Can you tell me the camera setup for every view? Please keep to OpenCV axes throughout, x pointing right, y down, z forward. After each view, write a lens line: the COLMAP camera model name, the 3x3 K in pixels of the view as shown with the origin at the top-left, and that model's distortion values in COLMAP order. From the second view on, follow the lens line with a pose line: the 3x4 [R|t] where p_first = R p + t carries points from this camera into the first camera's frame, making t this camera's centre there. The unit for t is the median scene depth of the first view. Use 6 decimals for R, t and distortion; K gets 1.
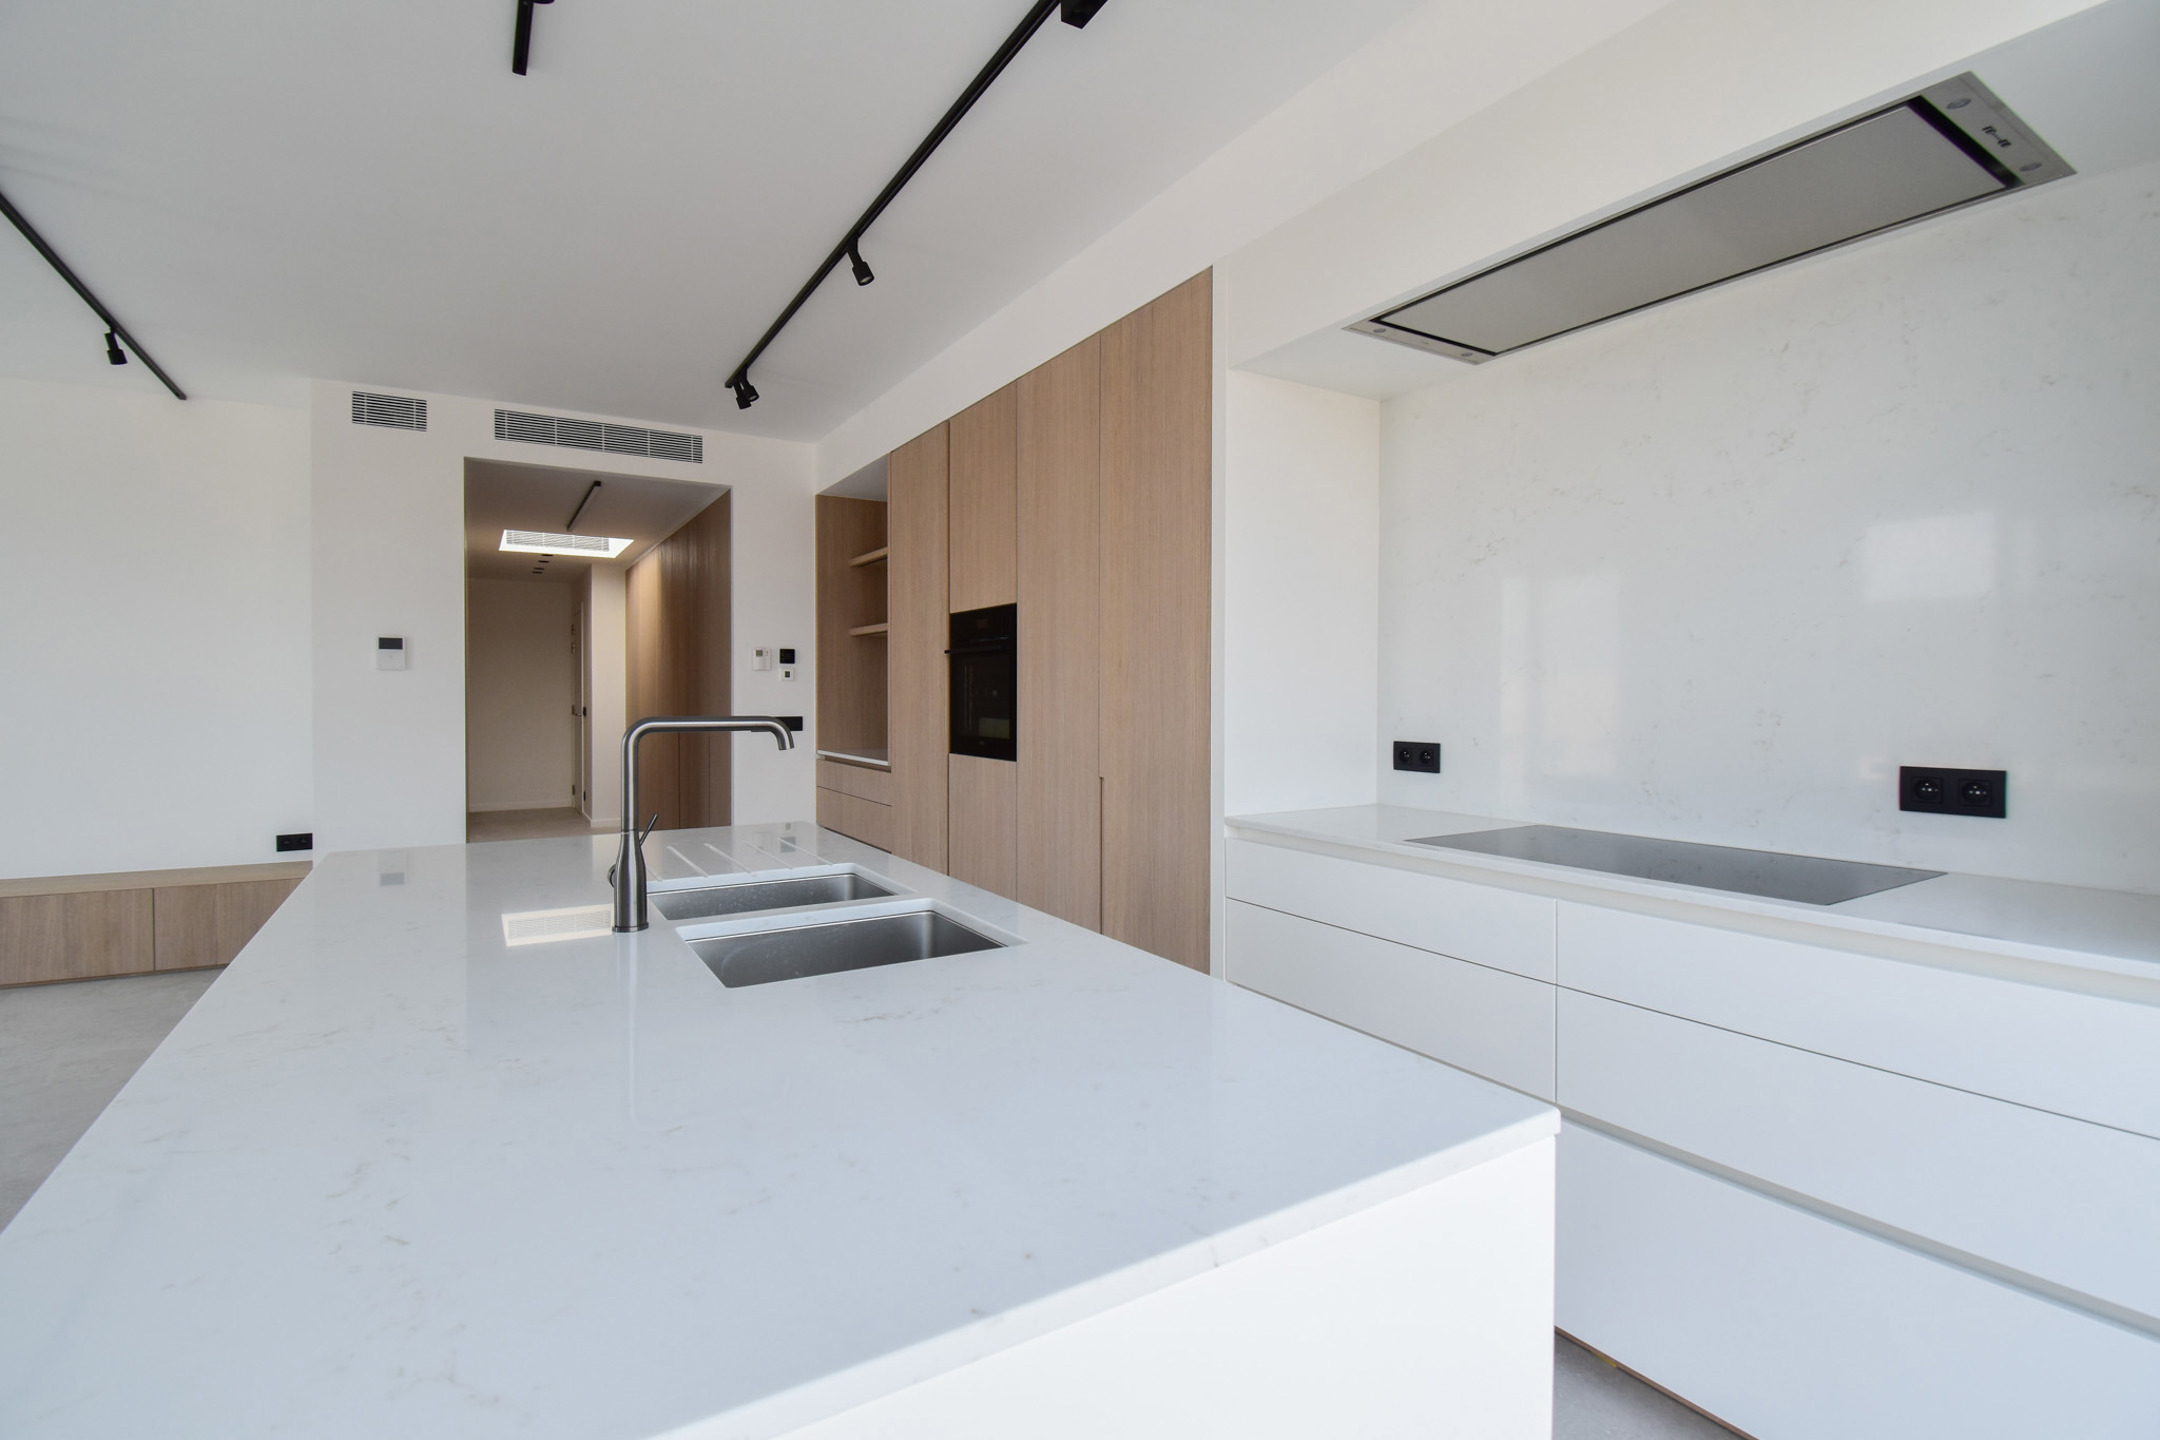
lens RADIAL K [[970.7, 0, 1065.7], [0, 970.7, 731.1], [0, 0, 1]] dist [-0.016186, -0.000342]
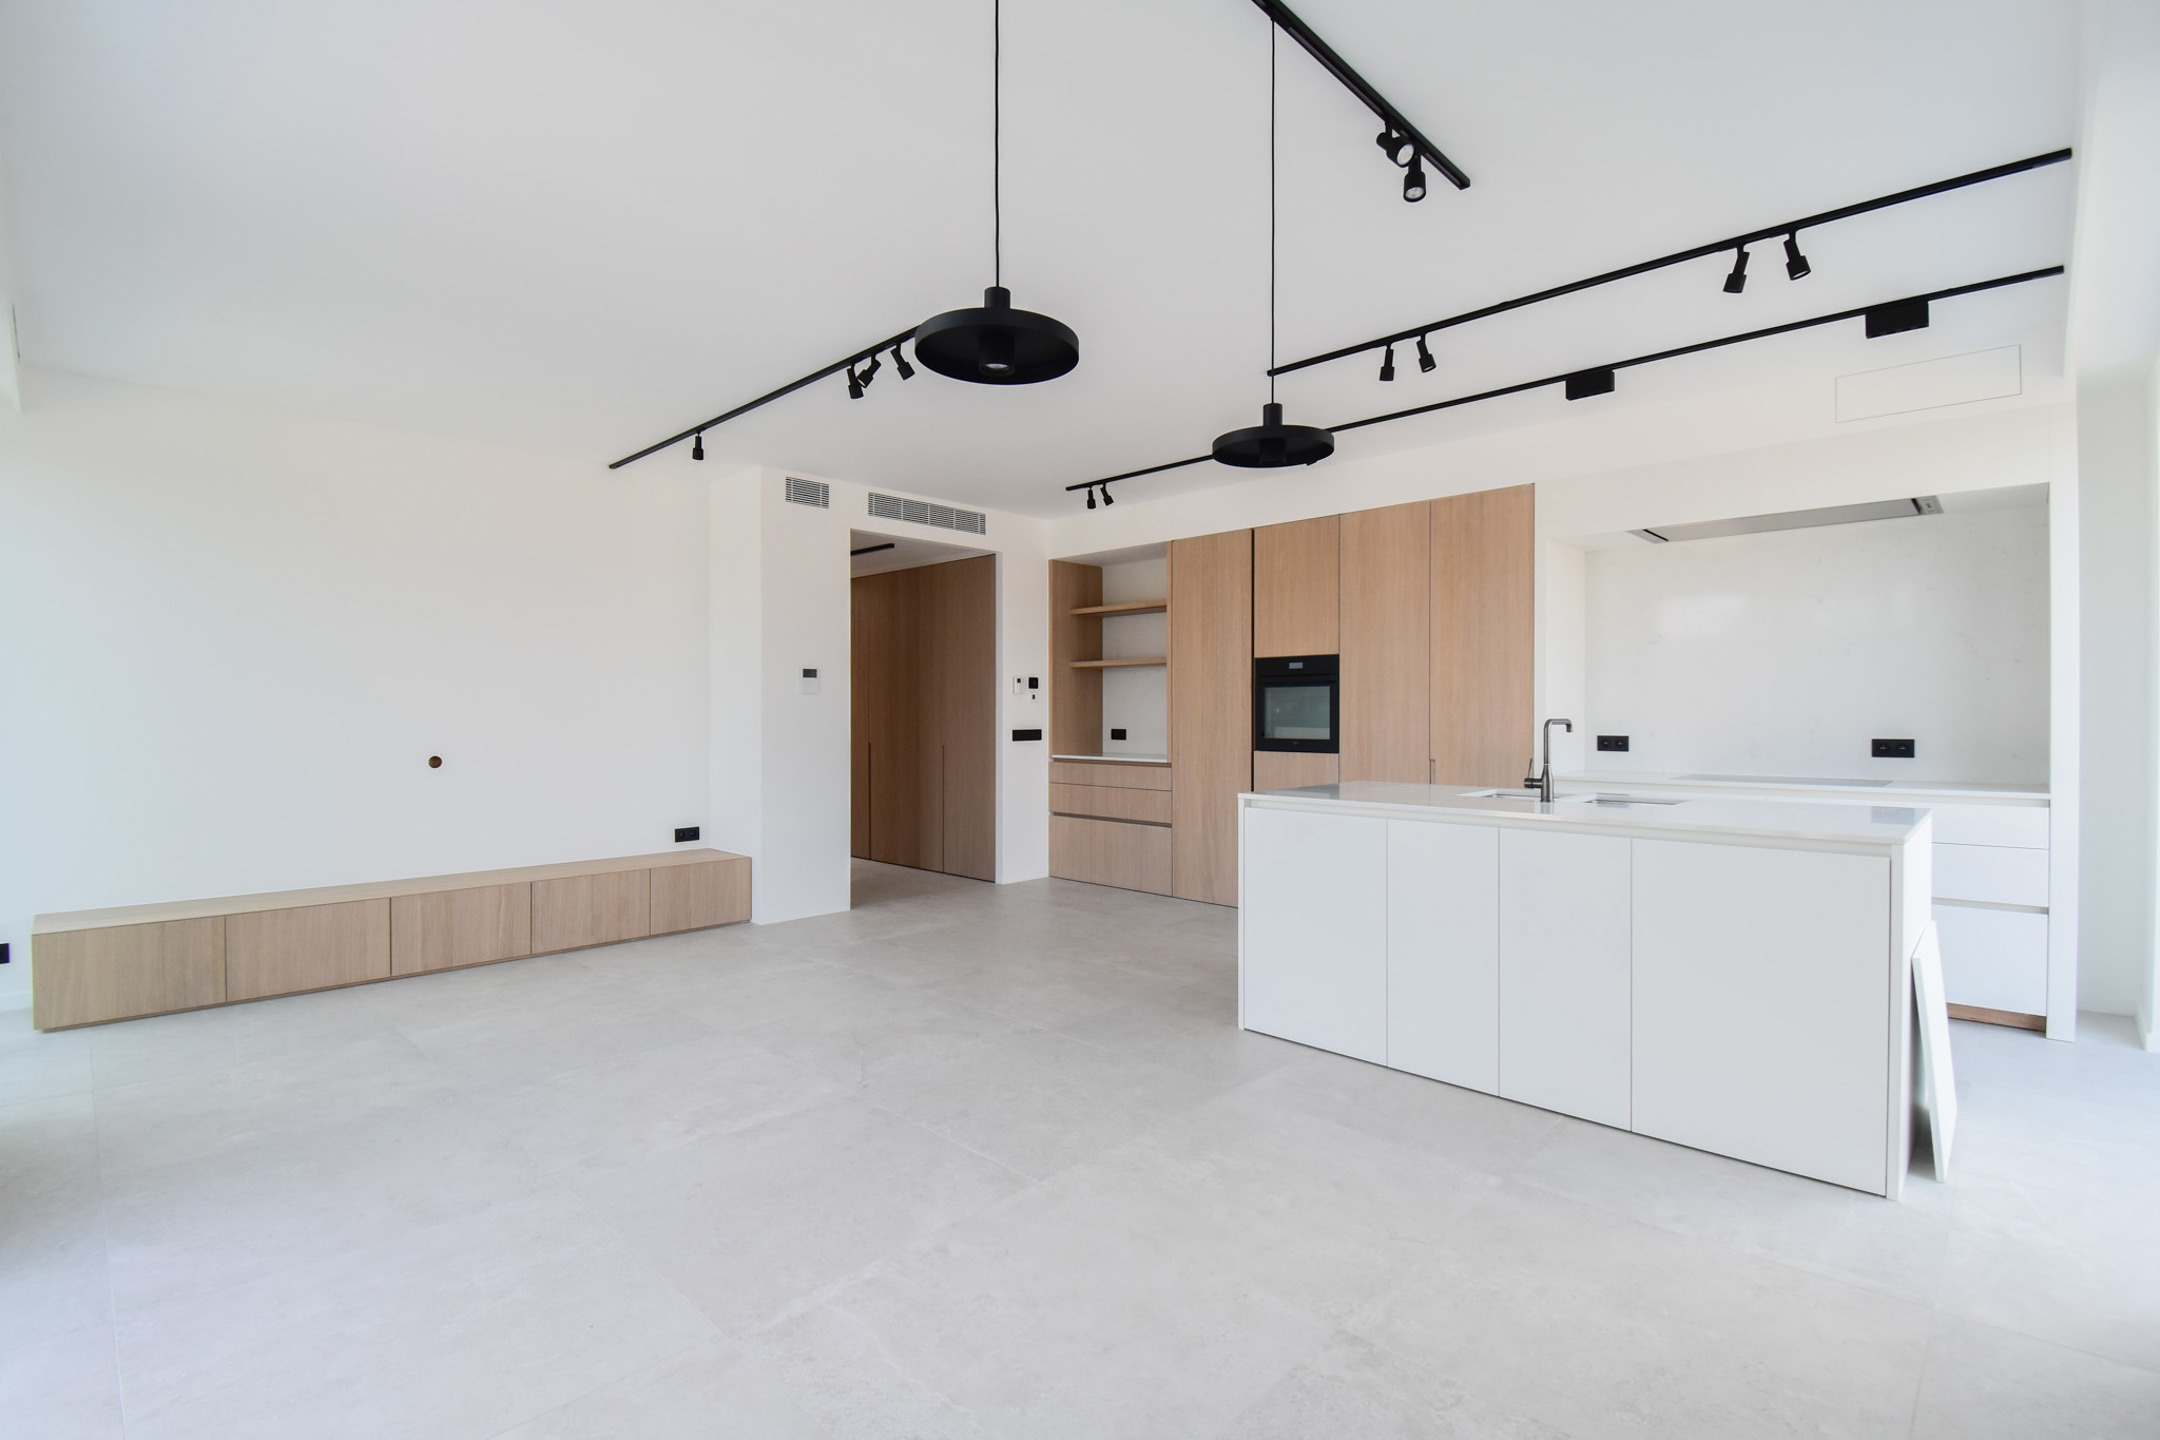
lens RADIAL K [[1002.9, 0, 1080.0], [0, 1002.9, 720.0], [0, 0, 1]] dist [-0.000651, -0.000290]
pose [[0.967775, -0.005872, 0.251747, -0.701946], [0.013816, 0.999460, -0.029800, 0.016394], [-0.251436, 0.032318, 0.967334, -0.386029]]
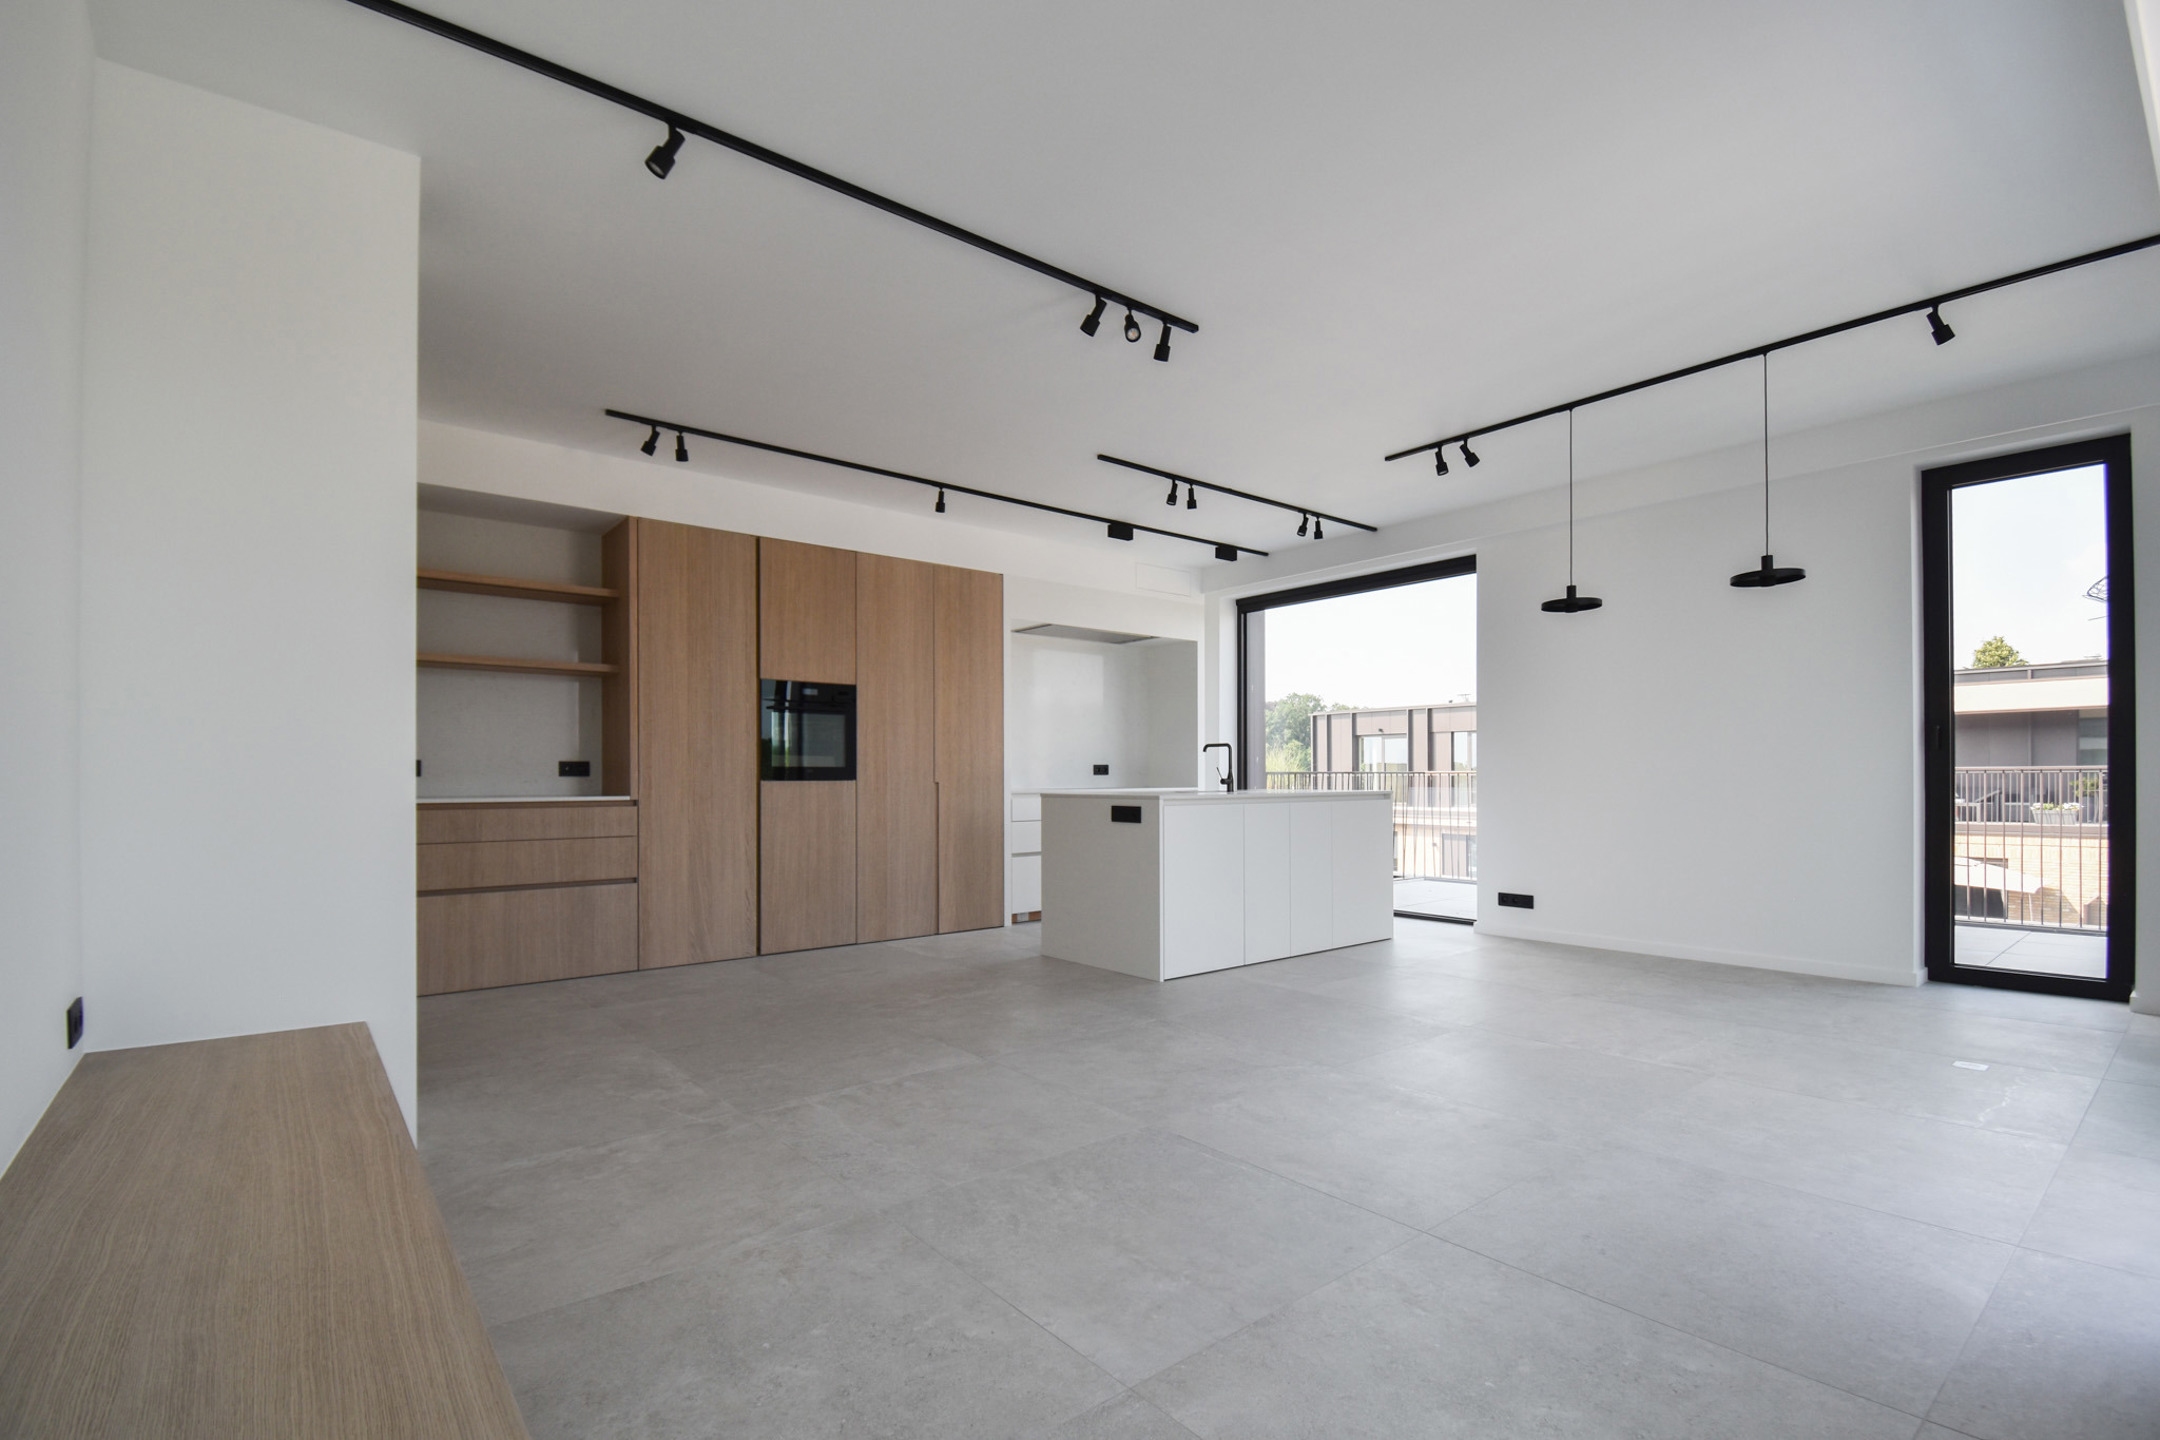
lens RADIAL K [[982.3, 0, 1095.0], [0, 982.3, 769.7], [0, 0, 1]] dist [-0.000325, -0.000031]
pose [[-0.151409, 0.006680, 0.988449, -1.420130], [0.041968, 0.999119, -0.000324, 0.025837], [-0.987580, 0.041434, -0.151556, 0.683098]]
